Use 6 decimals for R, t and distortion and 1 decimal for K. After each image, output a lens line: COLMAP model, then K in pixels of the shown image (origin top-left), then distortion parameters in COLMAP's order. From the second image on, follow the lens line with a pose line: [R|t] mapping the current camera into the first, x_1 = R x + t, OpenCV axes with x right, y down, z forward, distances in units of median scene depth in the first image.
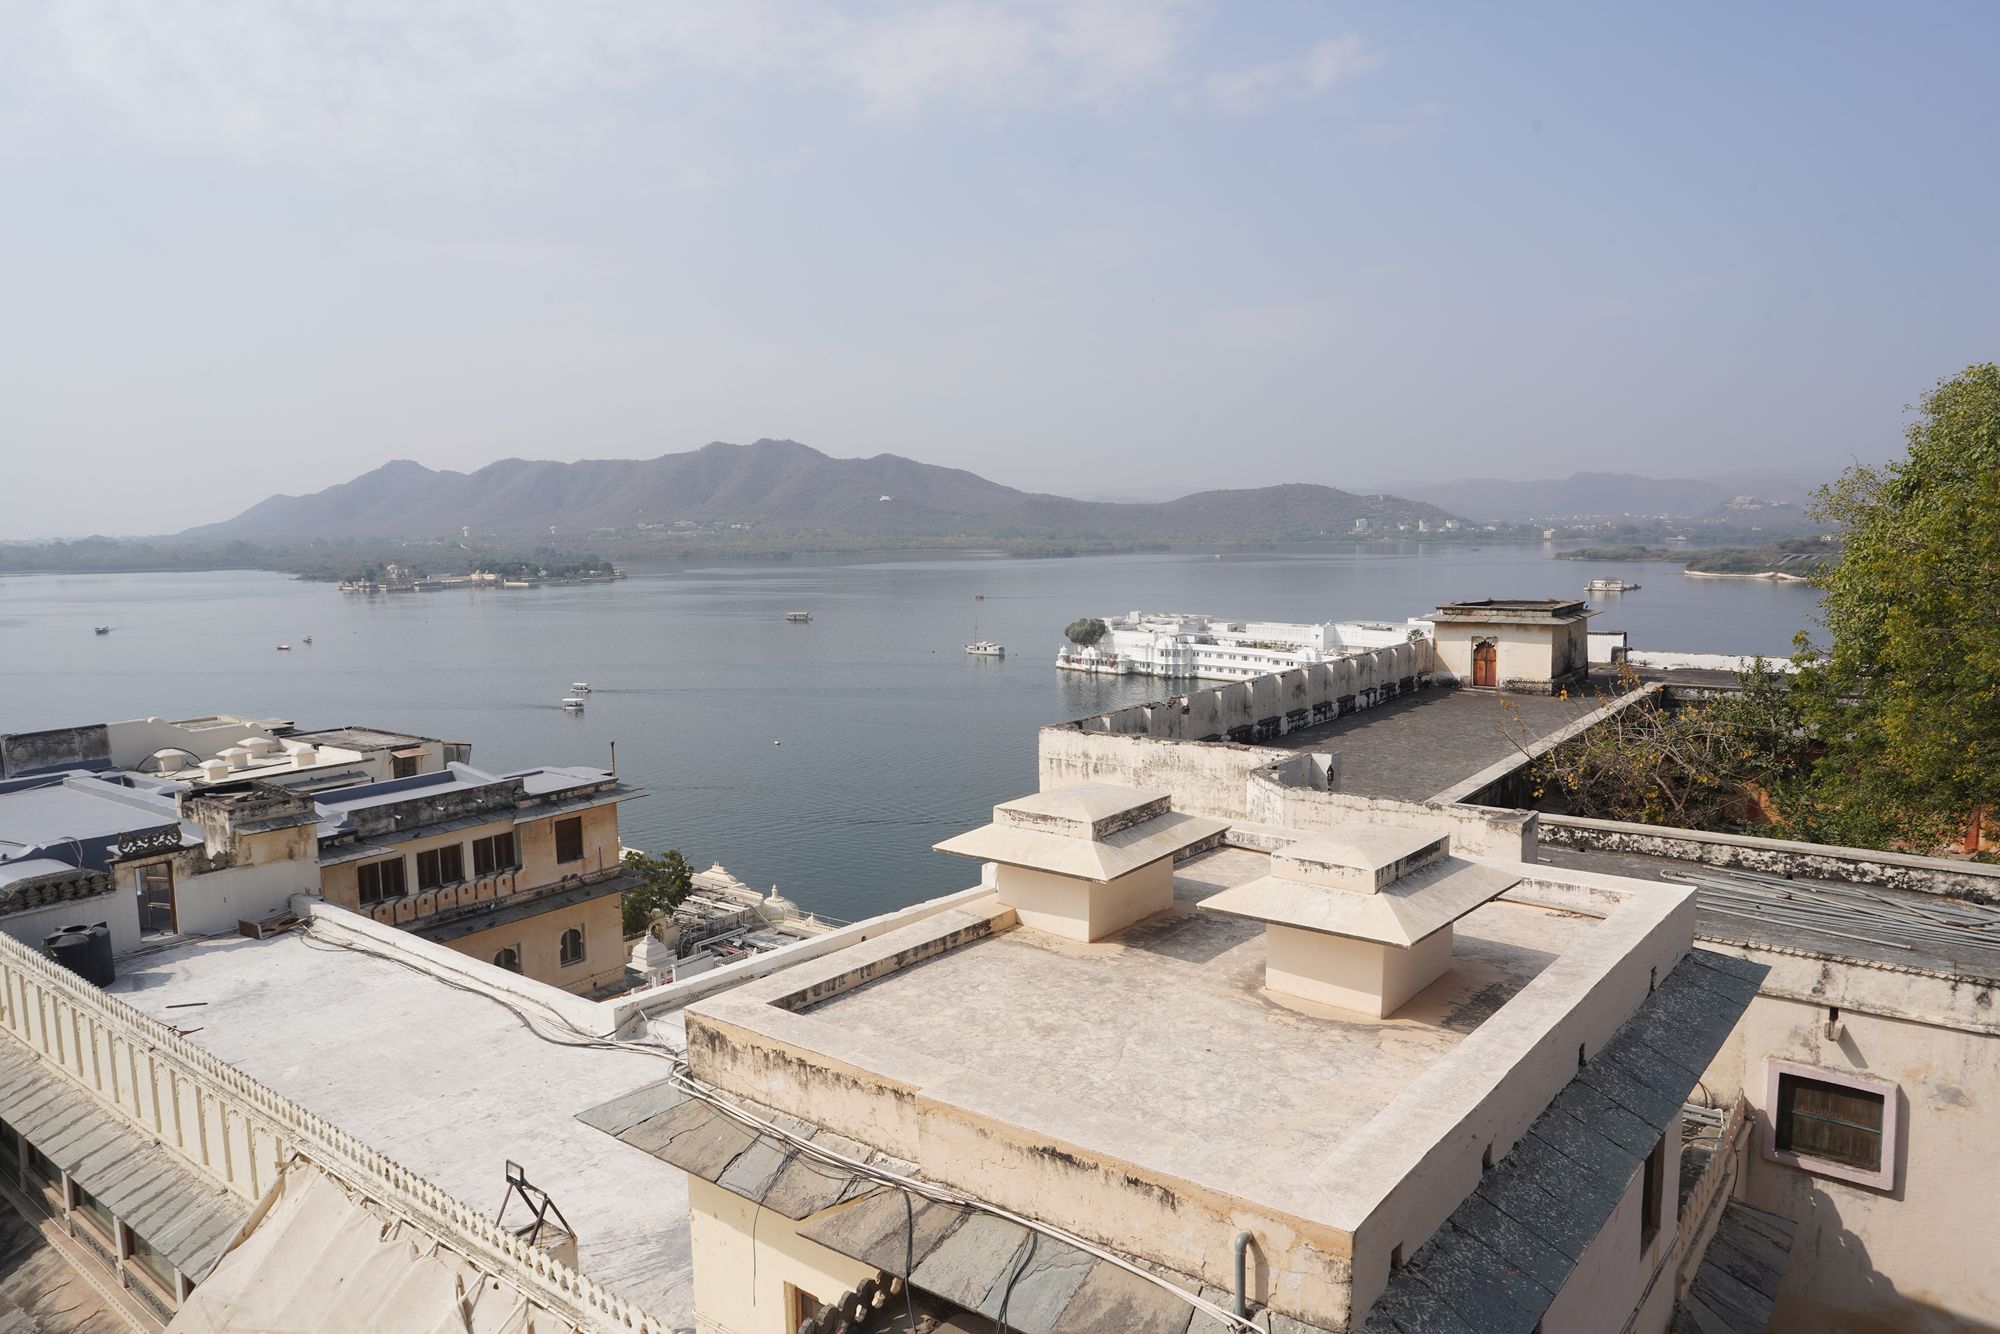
lens RADIAL K [[1334.1, 0, 1014.1], [0, 1334.1, 671.2], [0, 0, 1]] dist [-0.024319, 0.027524]
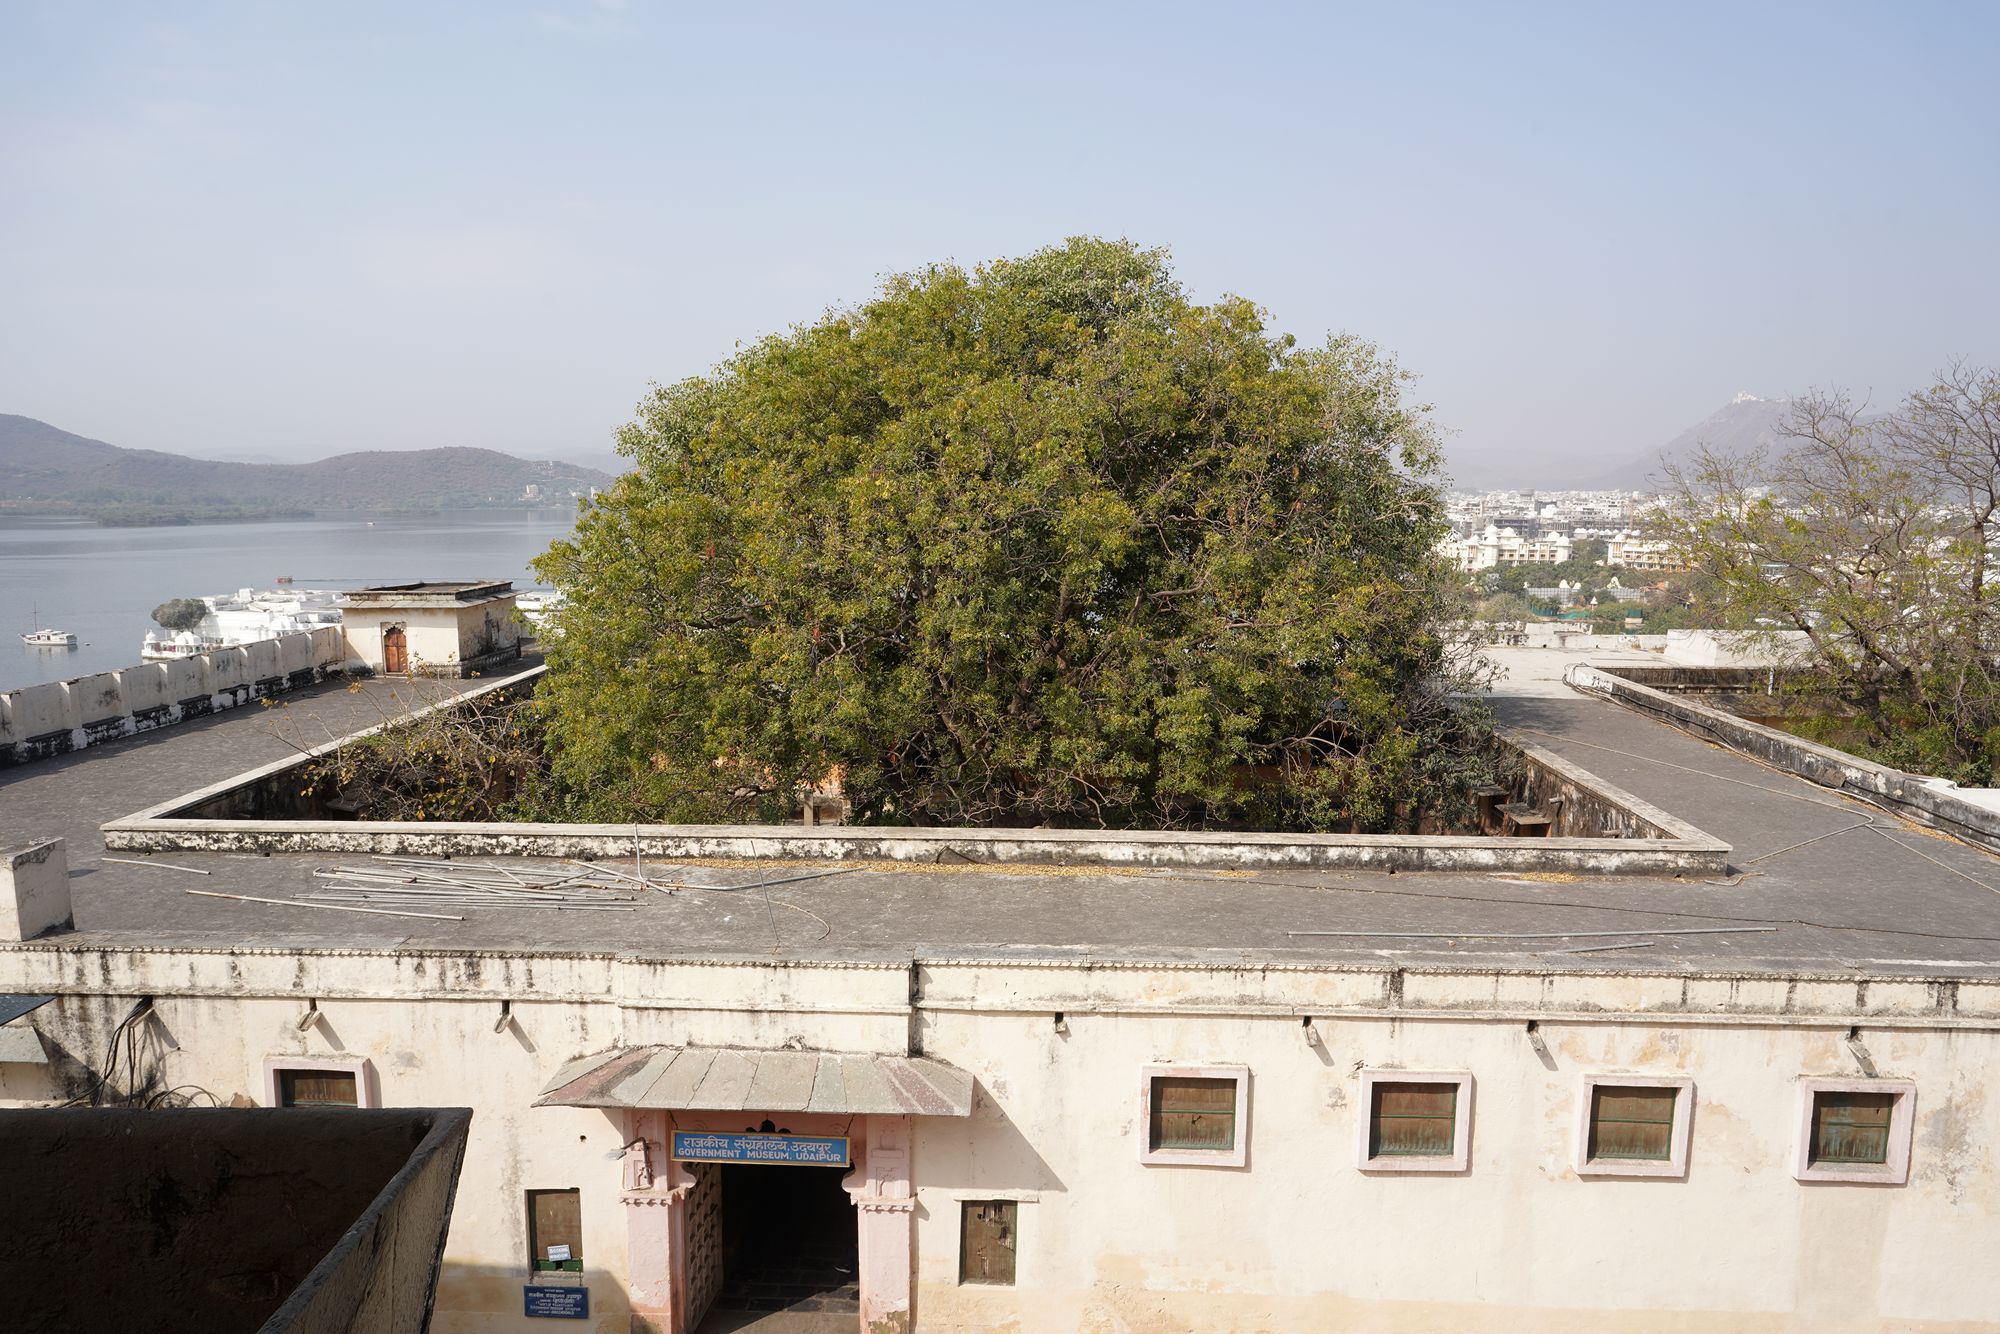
lens RADIAL K [[1334.1, 0, 981.0], [0, 1334.1, 667.2], [0, 0, 1]] dist [-0.024319, 0.027524]
pose [[0.814520, -0.062372, 0.576773, 0.320040], [0.051445, 0.998053, 0.035279, -0.011735], [-0.577850, 0.000937, 0.816142, -0.111534]]
